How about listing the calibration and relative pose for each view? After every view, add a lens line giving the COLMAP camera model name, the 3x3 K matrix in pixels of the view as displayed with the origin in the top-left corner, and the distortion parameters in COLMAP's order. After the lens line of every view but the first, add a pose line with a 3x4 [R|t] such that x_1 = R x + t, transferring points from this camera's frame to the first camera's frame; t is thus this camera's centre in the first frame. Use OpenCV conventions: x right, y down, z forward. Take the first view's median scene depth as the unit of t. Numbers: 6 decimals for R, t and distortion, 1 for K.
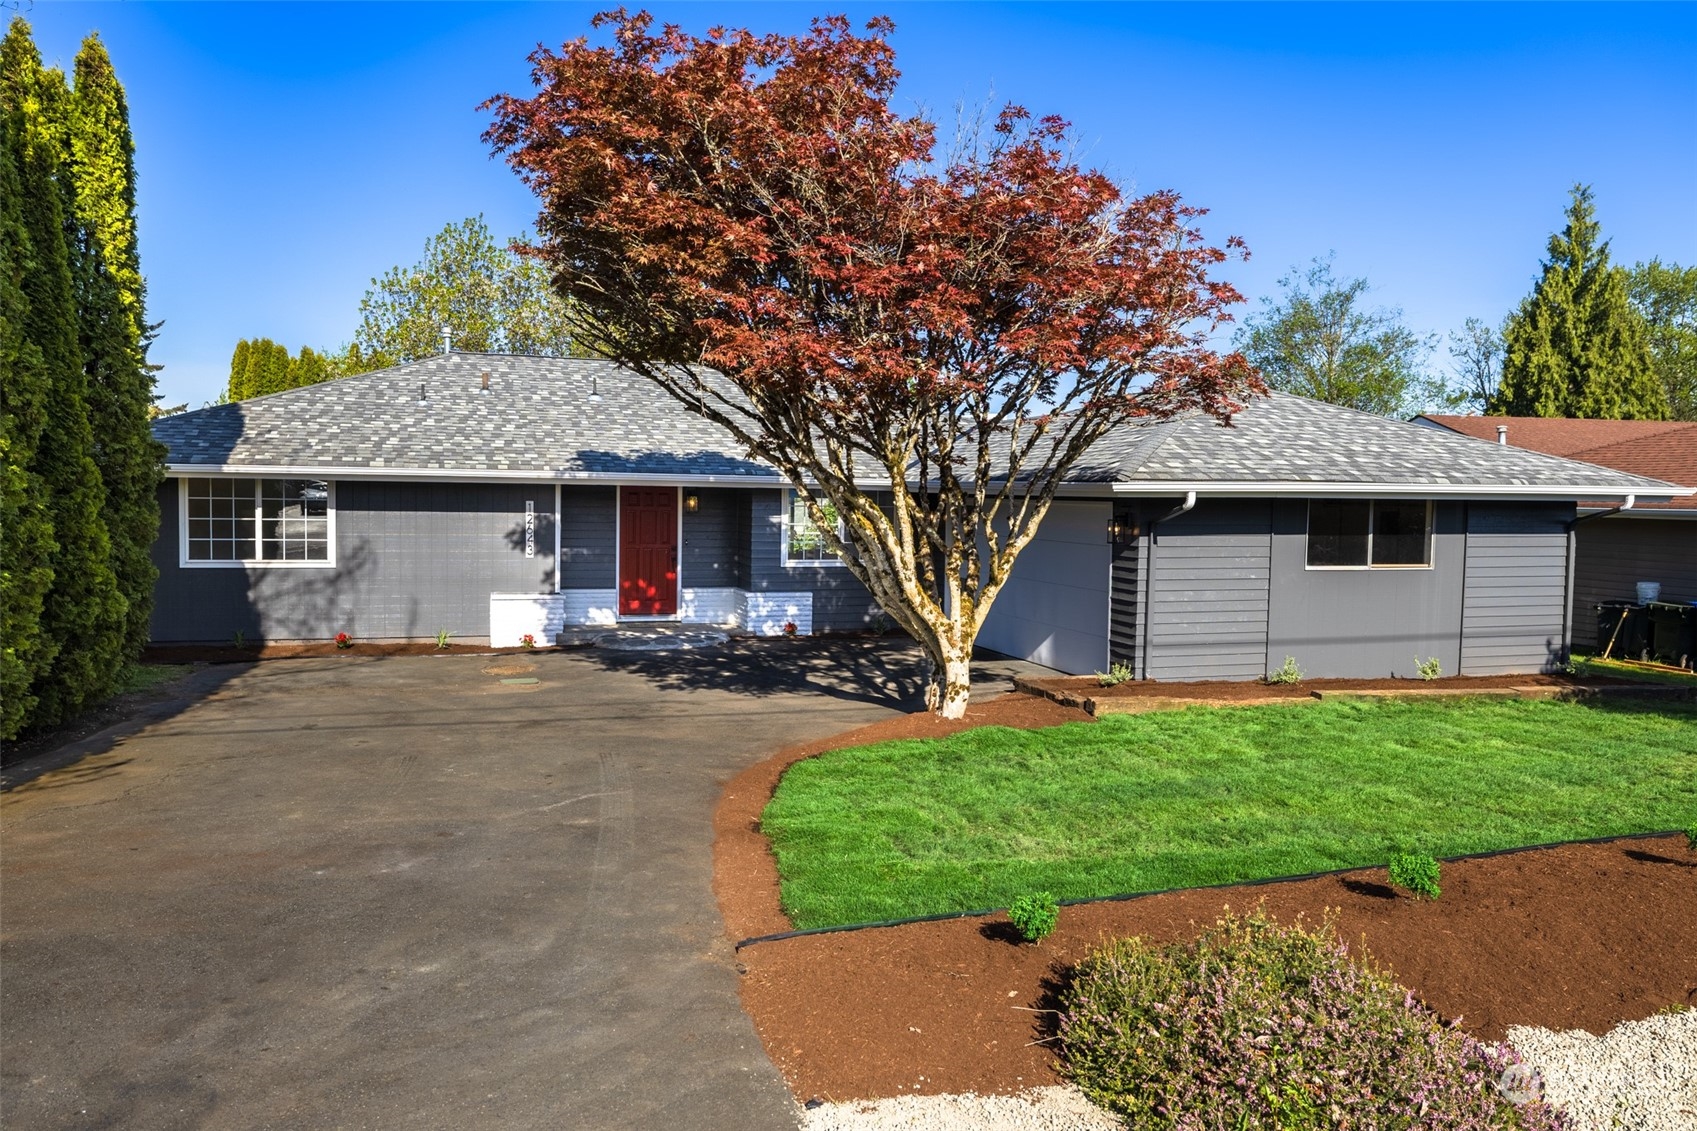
lens RADIAL K [[1273.4, 0, 848.5], [0, 1273.4, 565.5], [0, 0, 1]] dist [-0.004717, -0.000614]
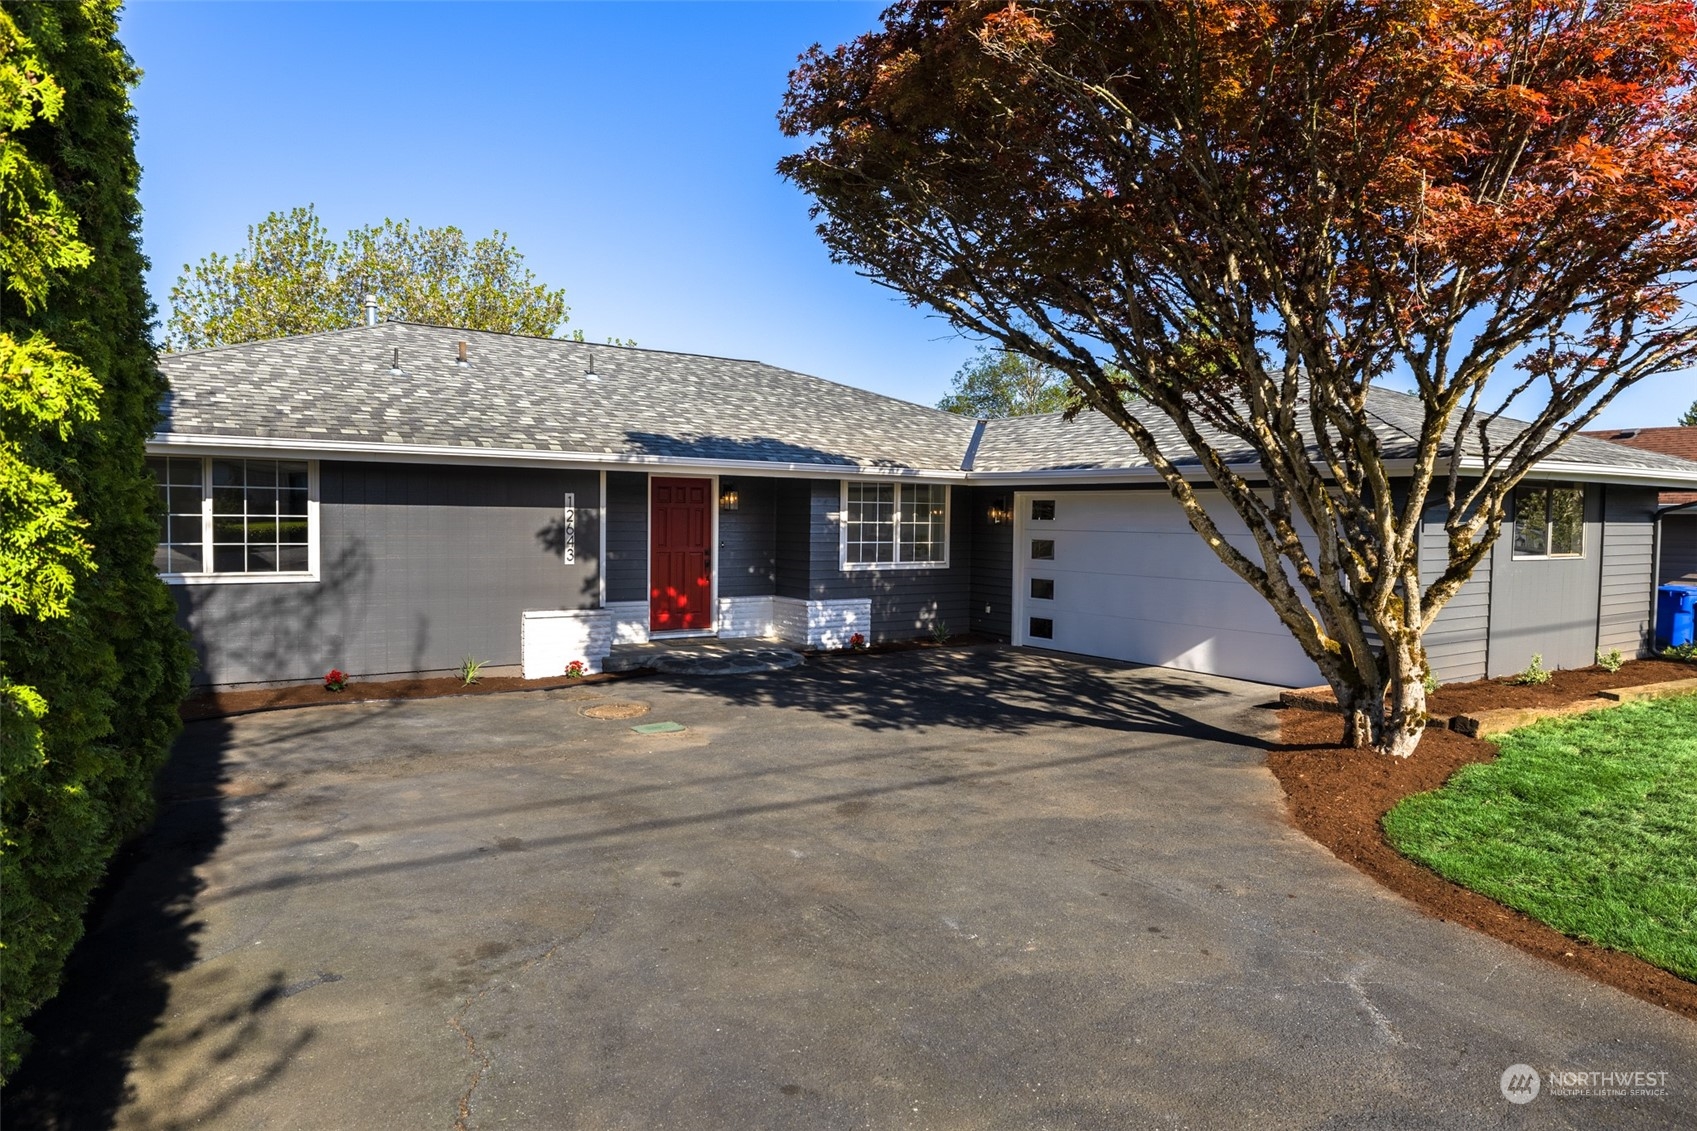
lens RADIAL K [[1056.2, 0, 848.5], [0, 1056.2, 565.5], [0, 0, 1]] dist [0.003998, 0.000583]
pose [[0.962507, -0.014921, 0.270845, -0.259945], [0.017311, 0.999829, -0.006438, 0.002900], [-0.270703, 0.010885, 0.962601, 0.307338]]
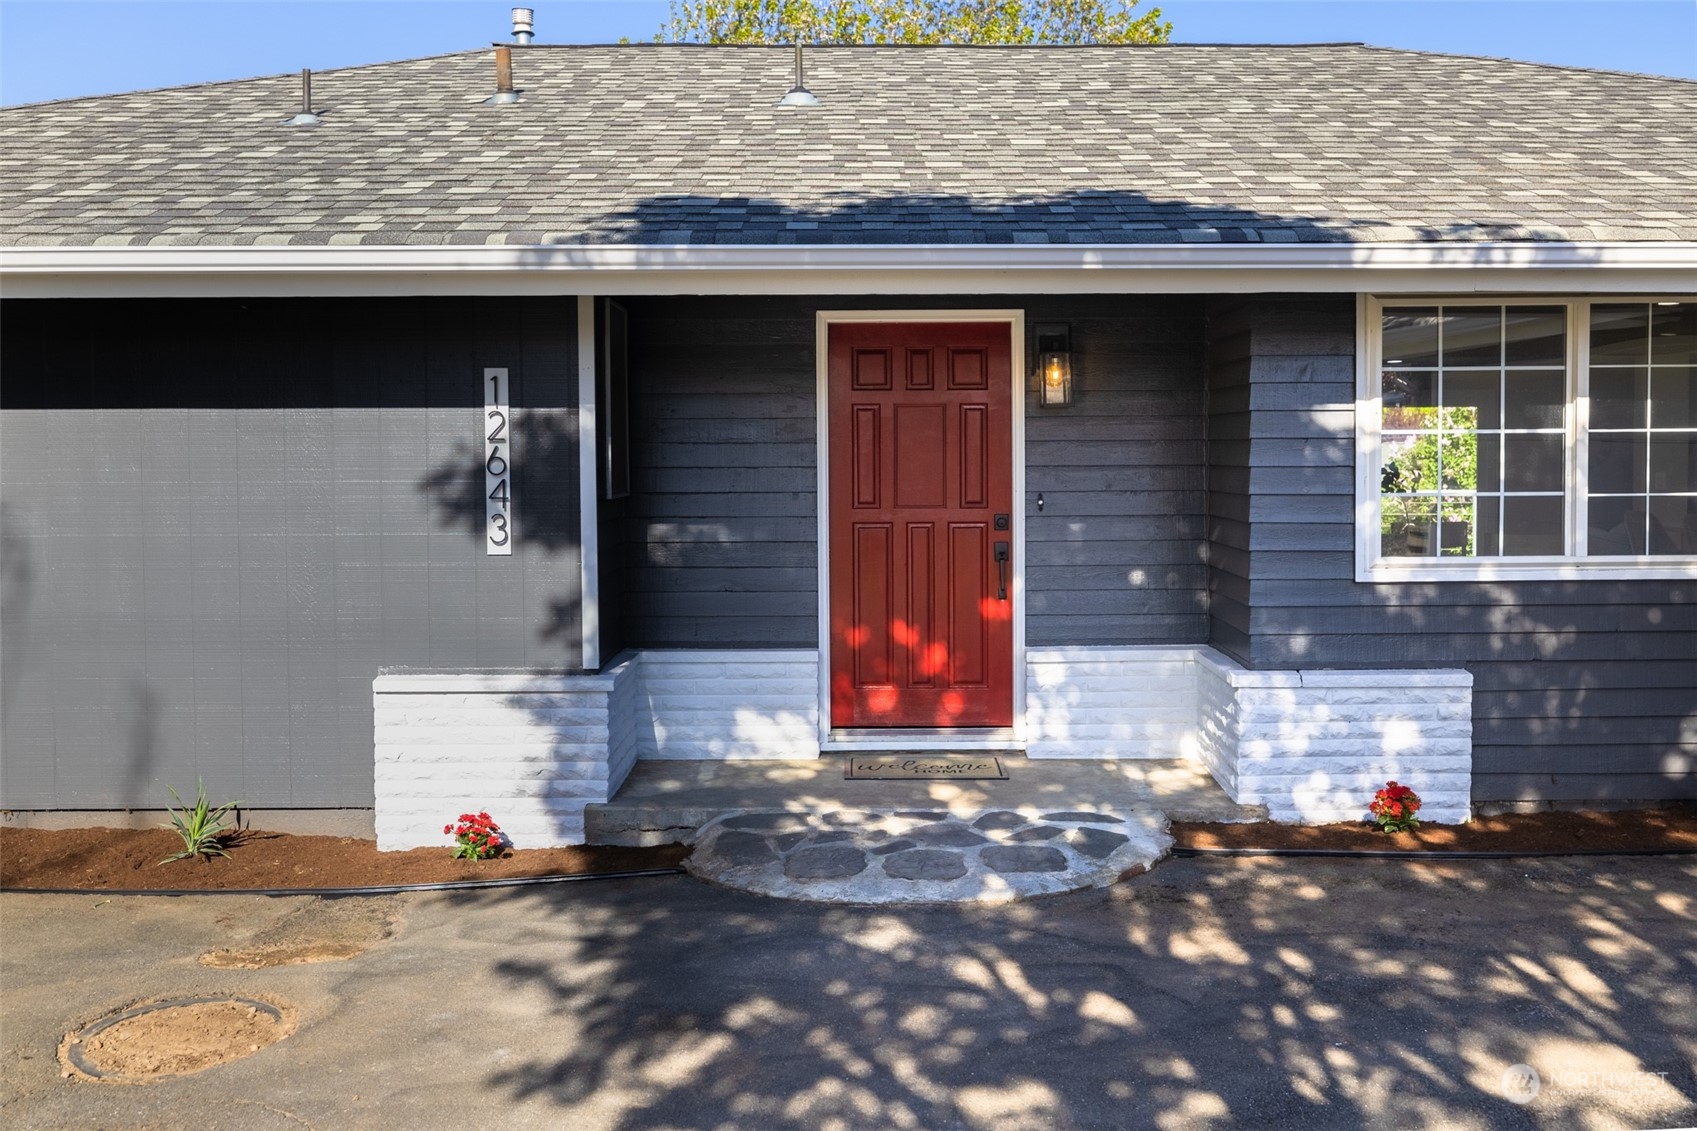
lens RADIAL K [[1714.8, 0, 850.3], [0, 1714.8, 515.5], [0, 0, 1]] dist [-0.010783, -0.012461]
pose [[0.948672, -0.012626, -0.316009, -0.041437], [0.005775, 0.999728, -0.022607, -0.006072], [0.316209, 0.019622, 0.948487, 0.634540]]
